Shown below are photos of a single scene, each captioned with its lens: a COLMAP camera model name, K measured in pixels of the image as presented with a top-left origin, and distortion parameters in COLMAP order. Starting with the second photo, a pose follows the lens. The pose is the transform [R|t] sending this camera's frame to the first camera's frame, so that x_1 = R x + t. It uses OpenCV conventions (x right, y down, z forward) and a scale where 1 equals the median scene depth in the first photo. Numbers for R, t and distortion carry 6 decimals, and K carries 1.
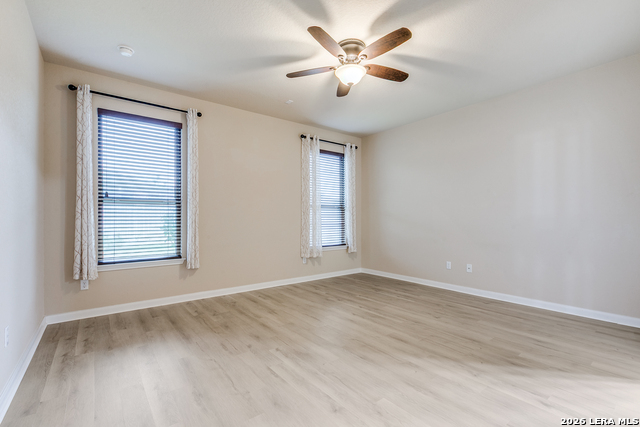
lens RADIAL K [[288.0, 0, 317.4], [0, 288.0, 220.0], [0, 0, 1]] dist [0.000997, -0.000182]
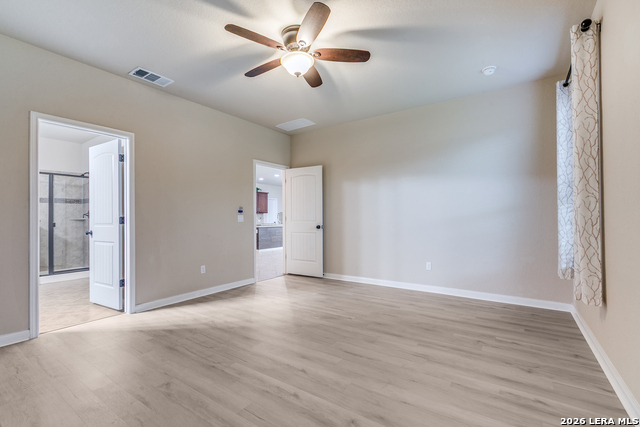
lens RADIAL K [[288.0, 0, 317.4], [0, 288.0, 220.0], [0, 0, 1]] dist [0.000997, -0.000182]
pose [[-0.956081, 0.010469, -0.292916, 0.333397], [0.009604, 0.999944, 0.004391, -0.003004], [0.292946, 0.001385, -0.956128, 1.927745]]
